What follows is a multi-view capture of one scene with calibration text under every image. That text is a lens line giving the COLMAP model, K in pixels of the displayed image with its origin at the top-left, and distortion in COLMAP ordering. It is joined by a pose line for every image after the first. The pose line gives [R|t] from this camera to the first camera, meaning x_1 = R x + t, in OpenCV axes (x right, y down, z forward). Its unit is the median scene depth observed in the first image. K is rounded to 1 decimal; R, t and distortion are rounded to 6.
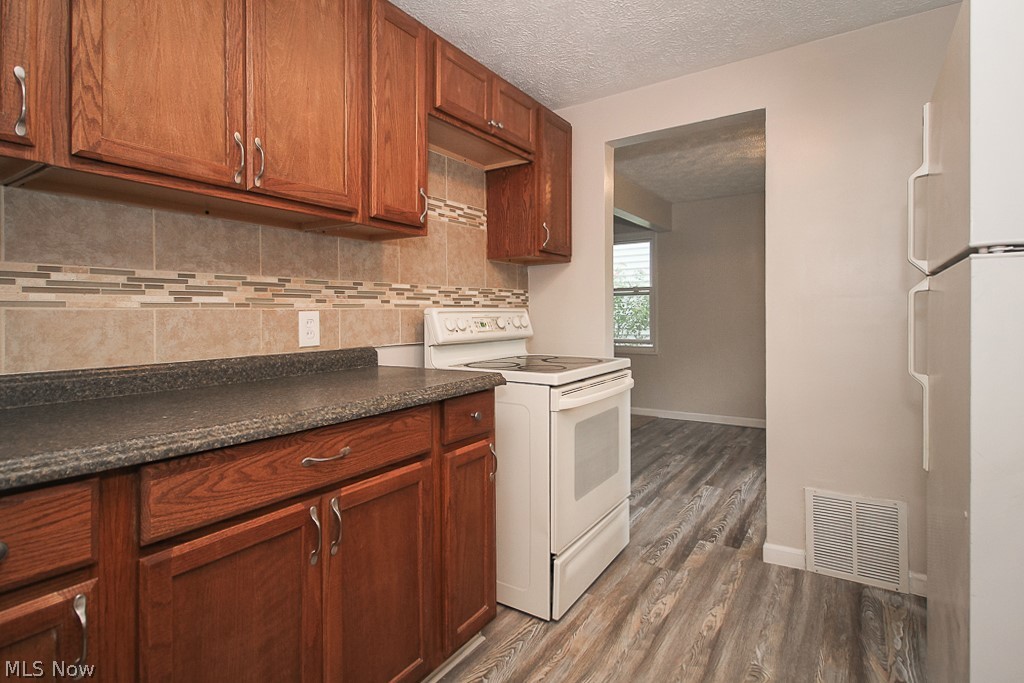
lens RADIAL K [[522.2, 0, 502.4], [0, 522.2, 317.7], [0, 0, 1]] dist [0.014983, -0.006035]
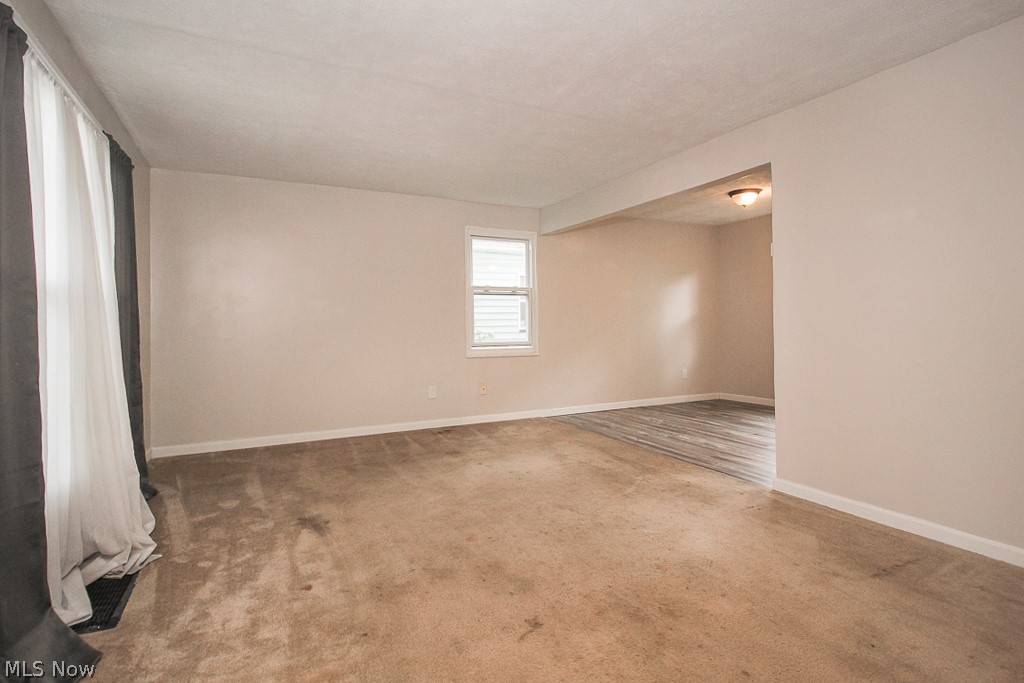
lens RADIAL K [[522.2, 0, 513.9], [0, 522.2, 338.3], [0, 0, 1]] dist [0.014983, -0.006035]
pose [[0.476338, -0.015872, 0.879119, -1.296558], [0.008669, 0.999873, 0.013355, 0.048127], [-0.879220, 0.001259, 0.476415, 1.230784]]
